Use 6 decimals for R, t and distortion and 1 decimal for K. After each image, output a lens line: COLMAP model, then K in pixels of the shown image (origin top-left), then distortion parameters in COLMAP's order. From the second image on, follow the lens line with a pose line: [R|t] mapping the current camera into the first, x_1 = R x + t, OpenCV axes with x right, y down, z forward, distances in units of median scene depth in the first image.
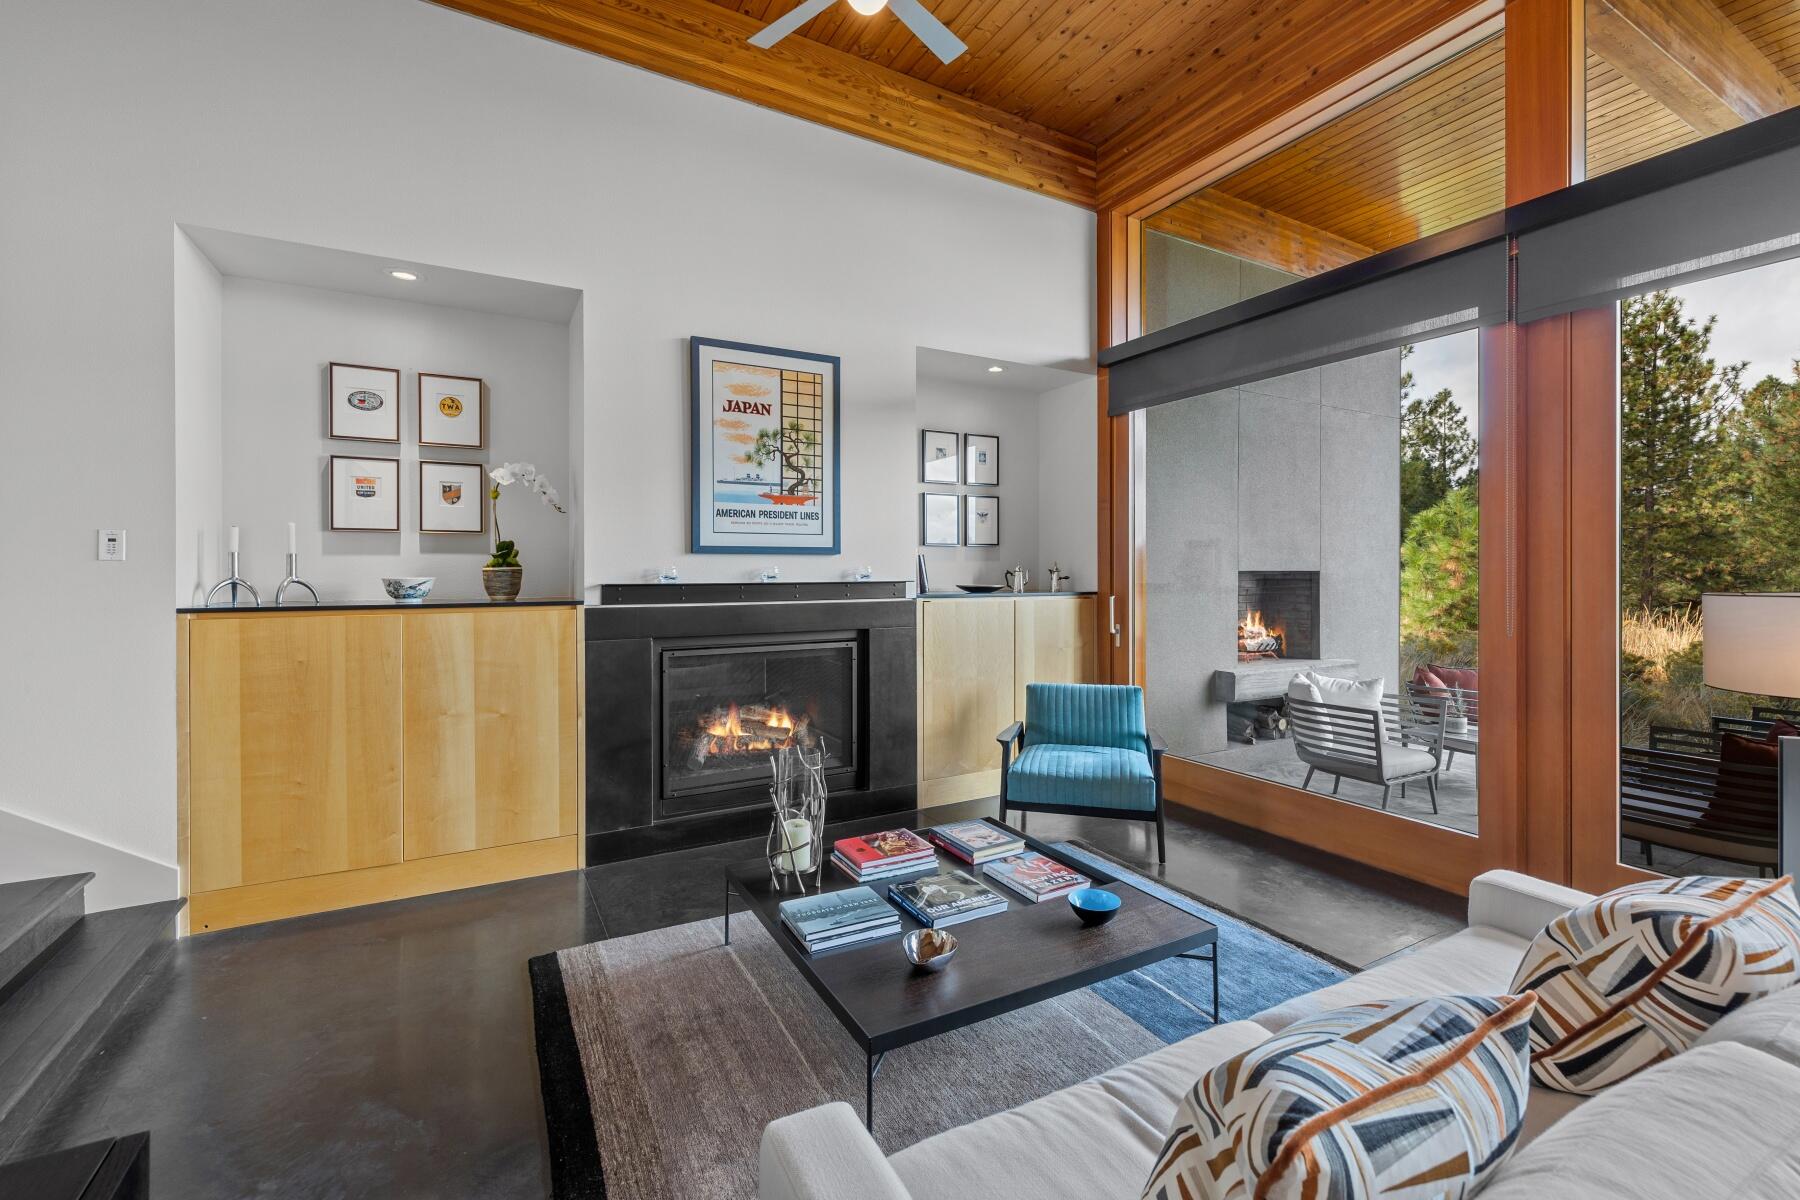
lens RADIAL K [[767.7, 0, 893.4], [0, 767.7, 573.4], [0, 0, 1]] dist [-0.000516, 0.000464]
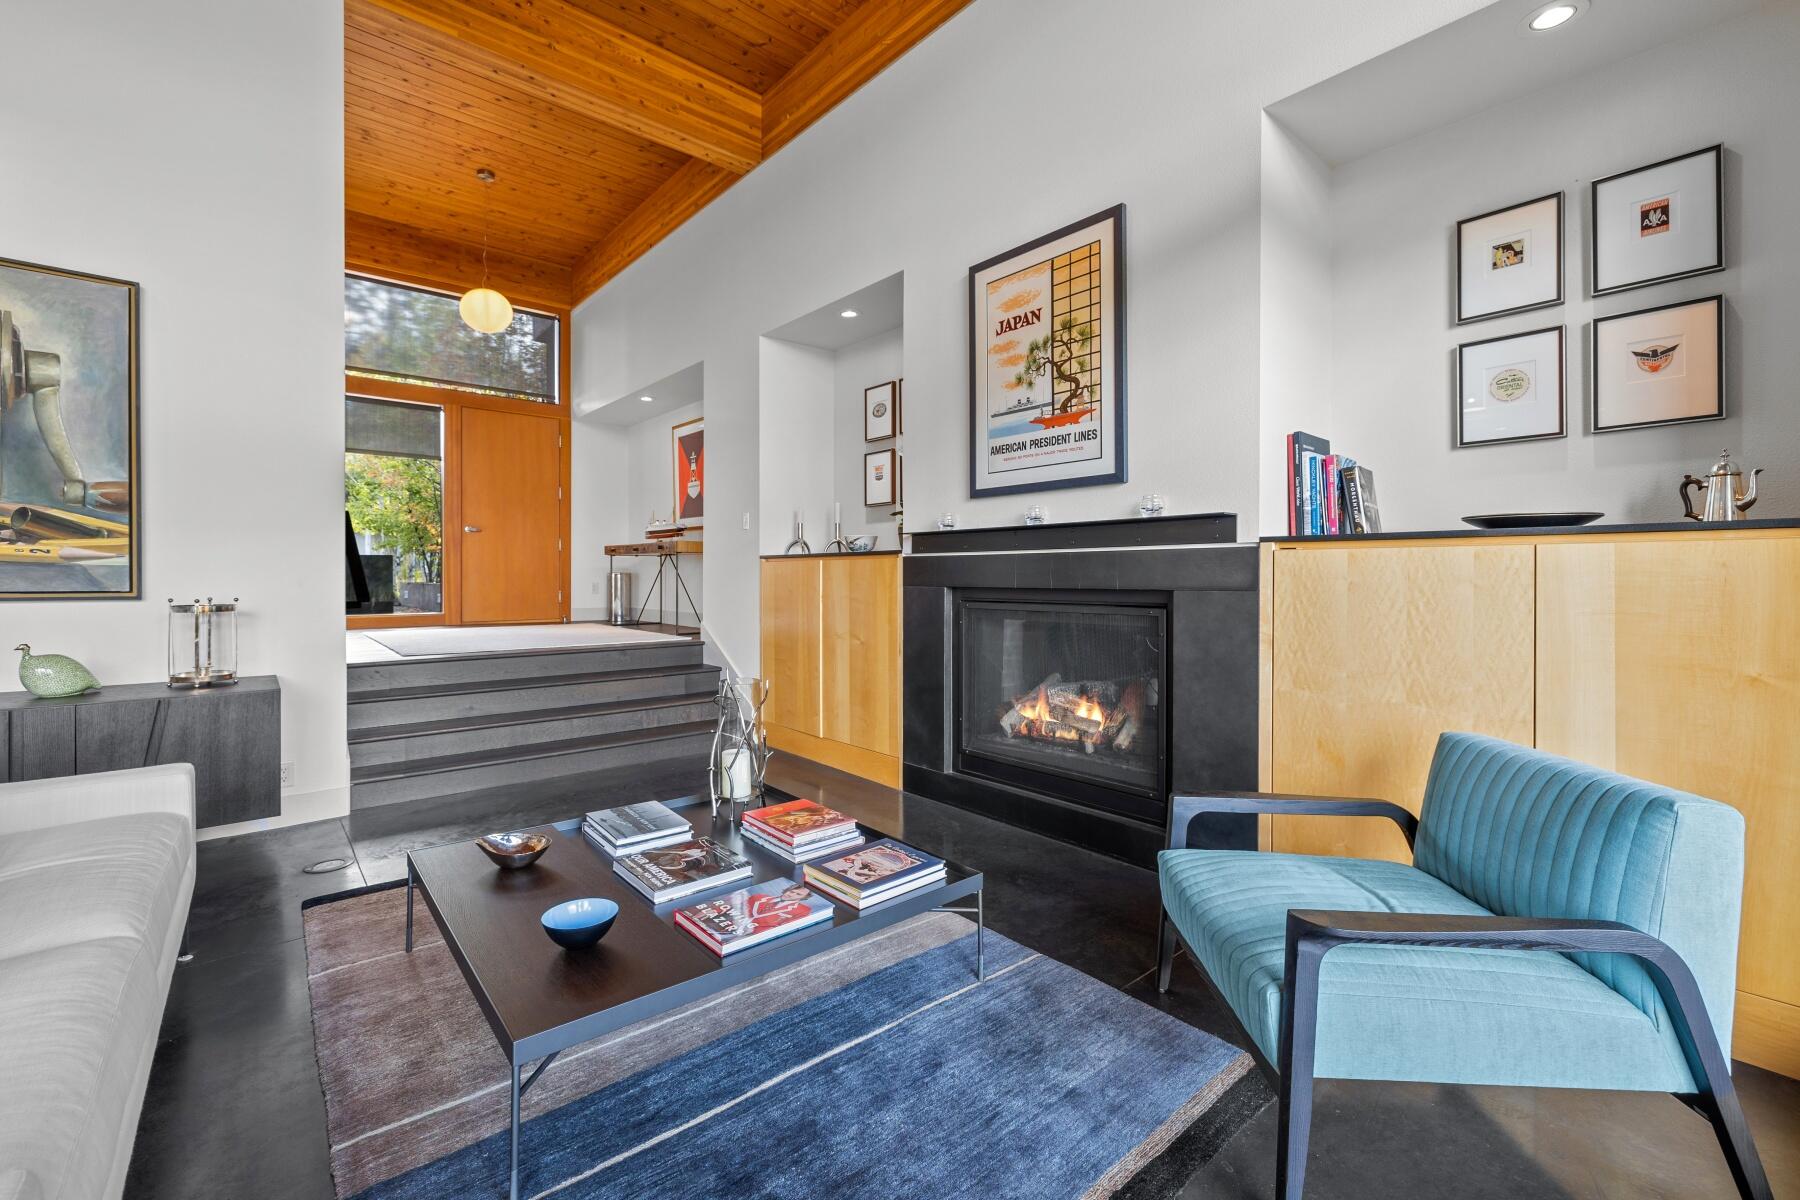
lens RADIAL K [[767.7, 0, 883.6], [0, 767.7, 575.6], [0, 0, 1]] dist [-0.000516, 0.000464]
pose [[0.195165, 0.000981, -0.980770, 0.607233], [-0.004510, 0.999990, 0.000103, 0.065078], [0.980760, 0.004403, 0.195167, 0.676894]]
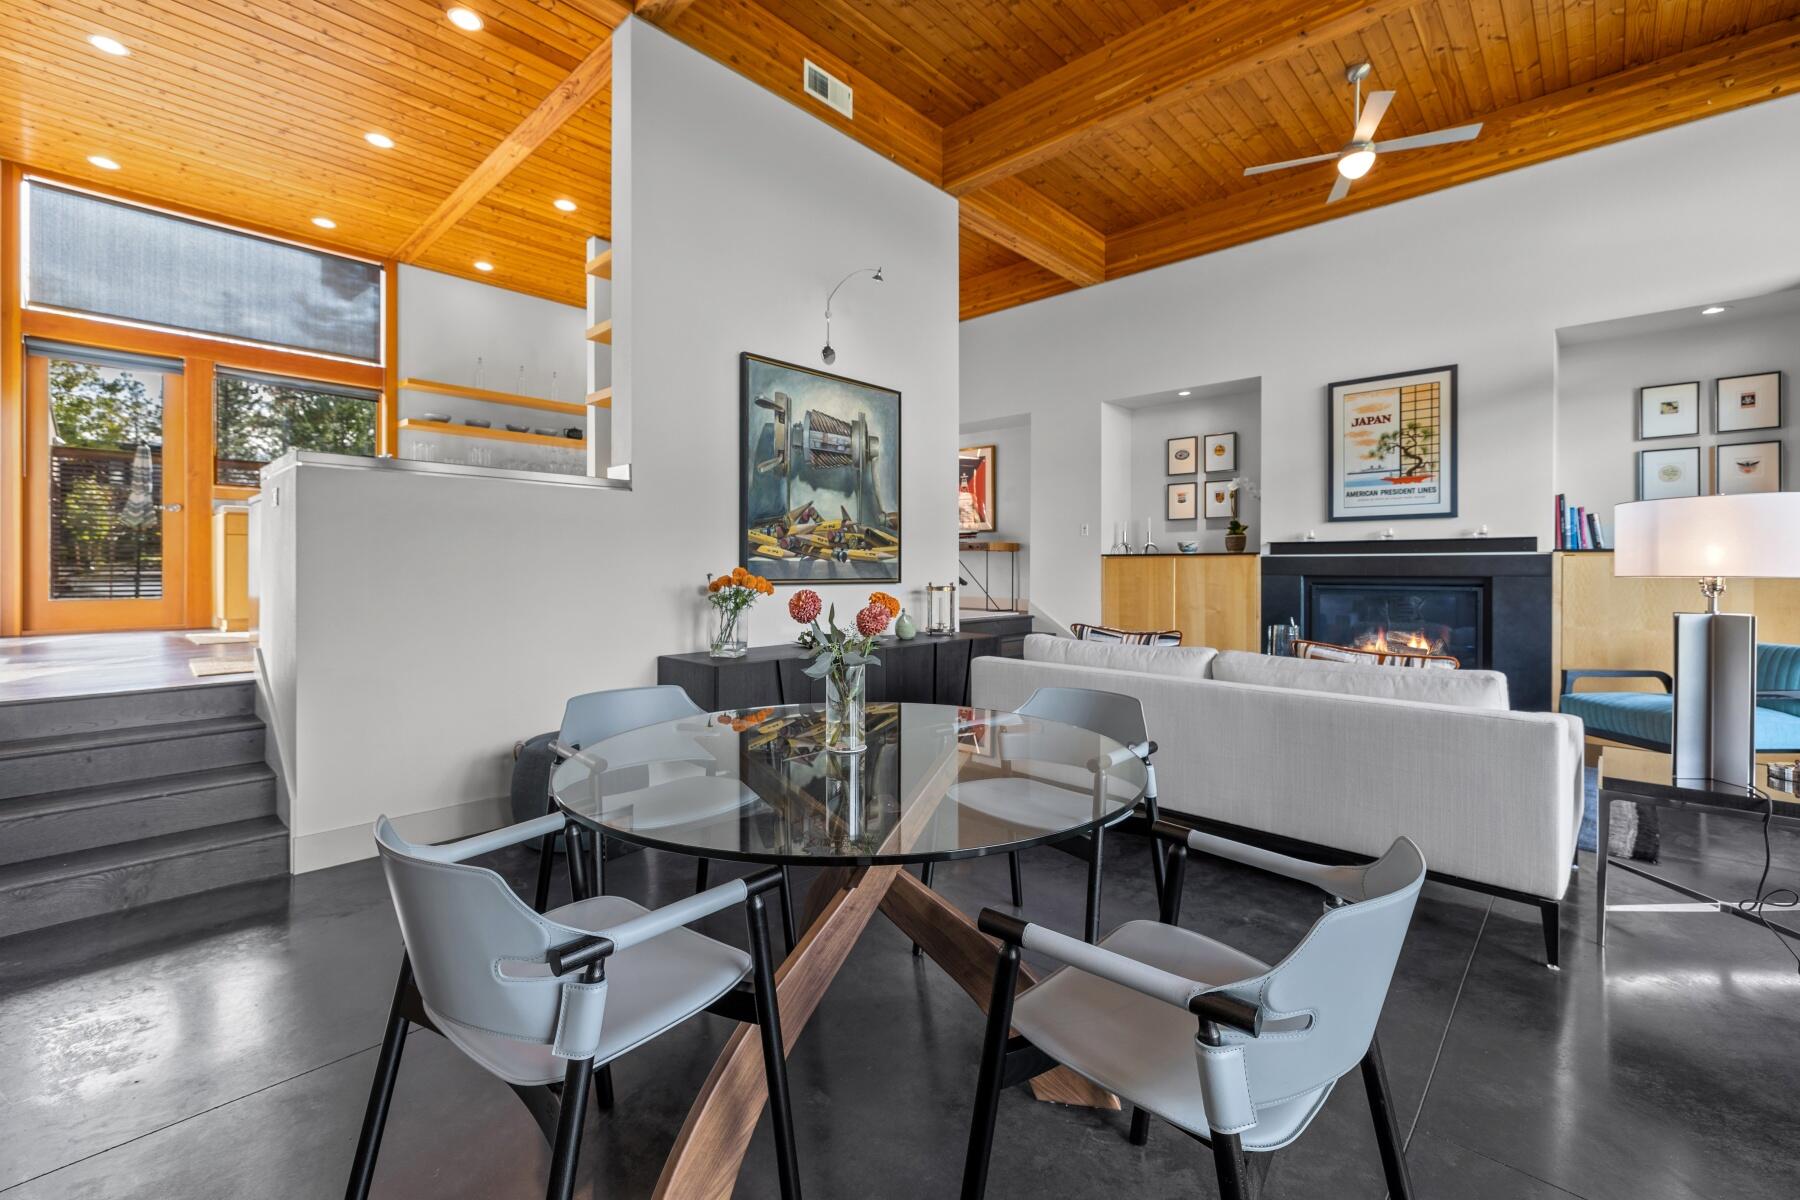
lens RADIAL K [[767.7, 0, 880.6], [0, 767.7, 569.7], [0, 0, 1]] dist [-0.000516, 0.000464]
pose [[0.291773, 0.005249, -0.956473, 0.918357], [-0.005117, 0.999979, 0.003927, 0.065493], [0.956474, 0.003748, 0.291794, -0.310290]]
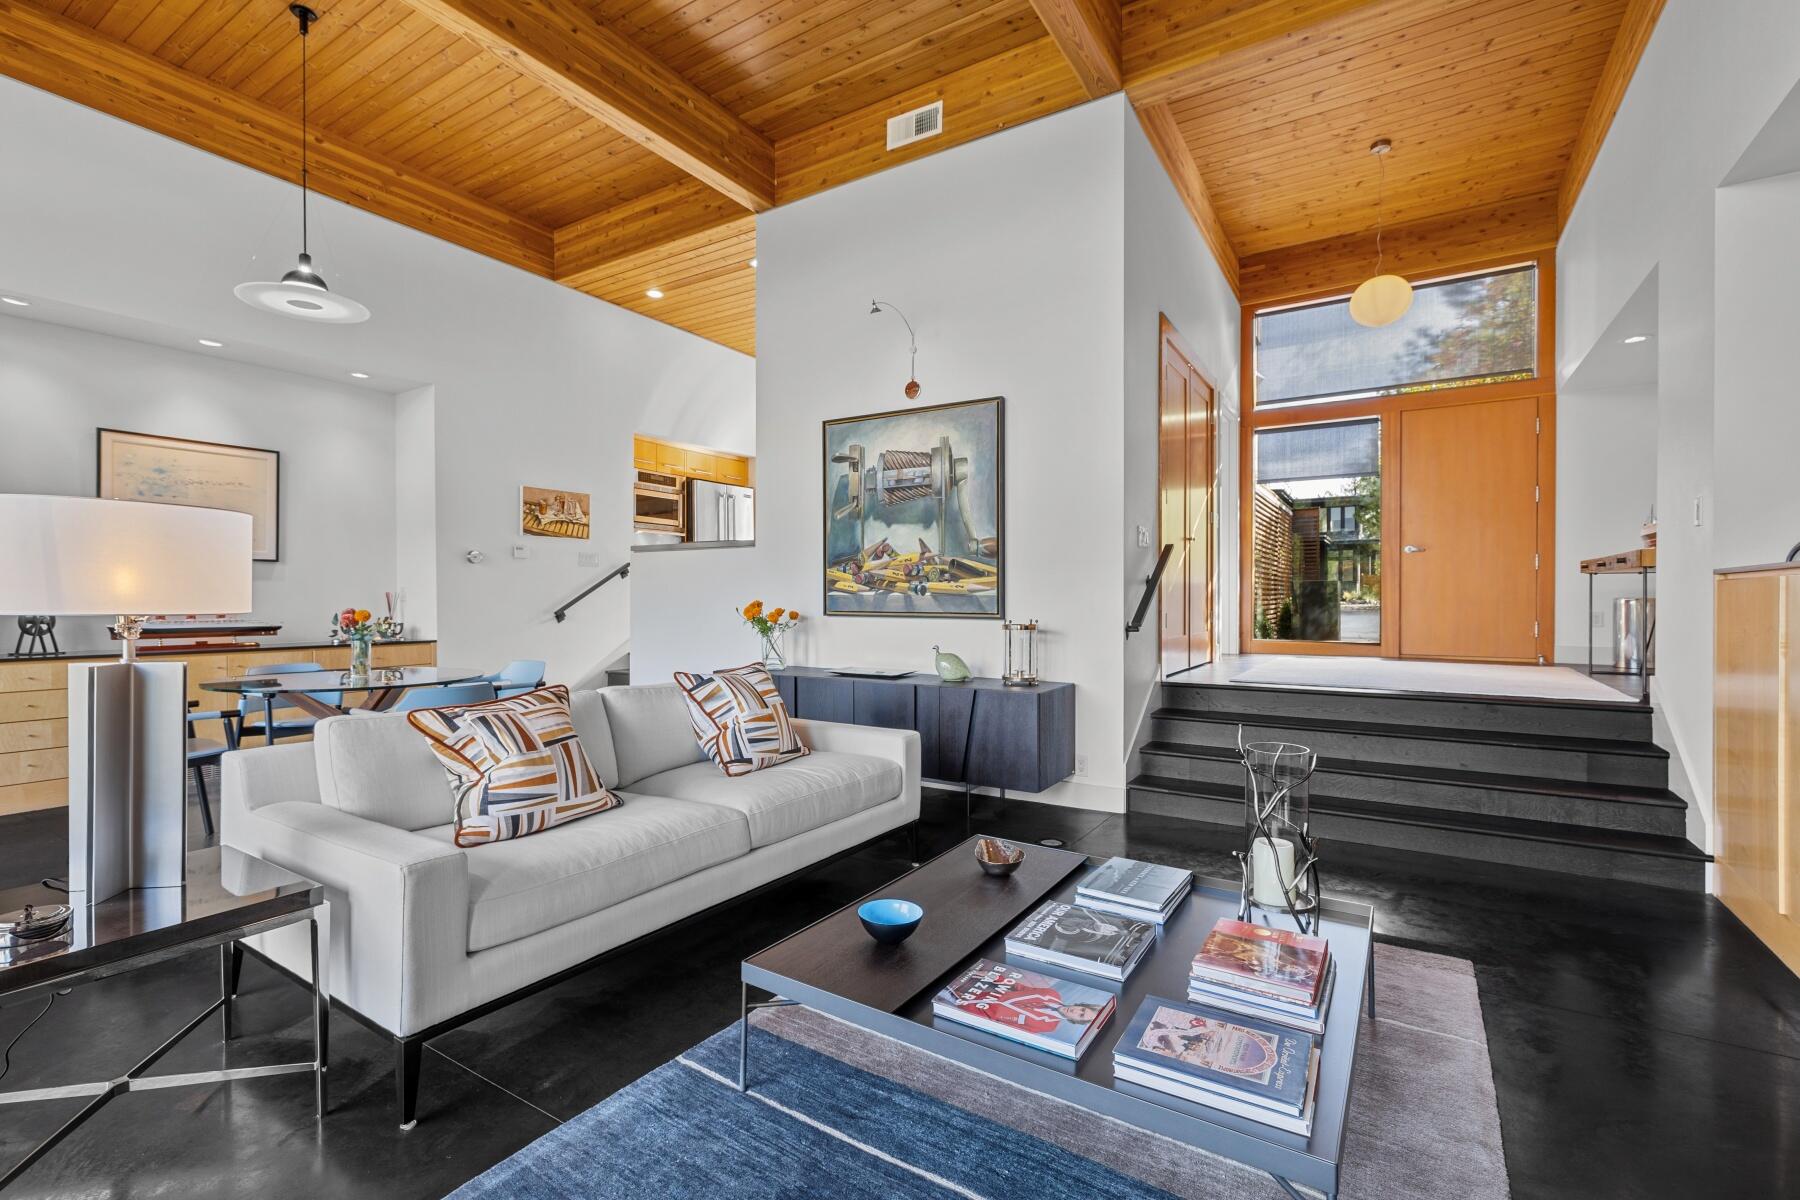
lens RADIAL K [[805.4, 0, 882.1], [0, 805.4, 600.3], [0, 0, 1]] dist [0.002465, 0.000598]
pose [[-0.885372, 0.000730, -0.464882, 0.390215], [-0.001812, 0.999986, 0.005021, 0.060049], [0.464879, 0.005288, -0.885358, 1.030408]]
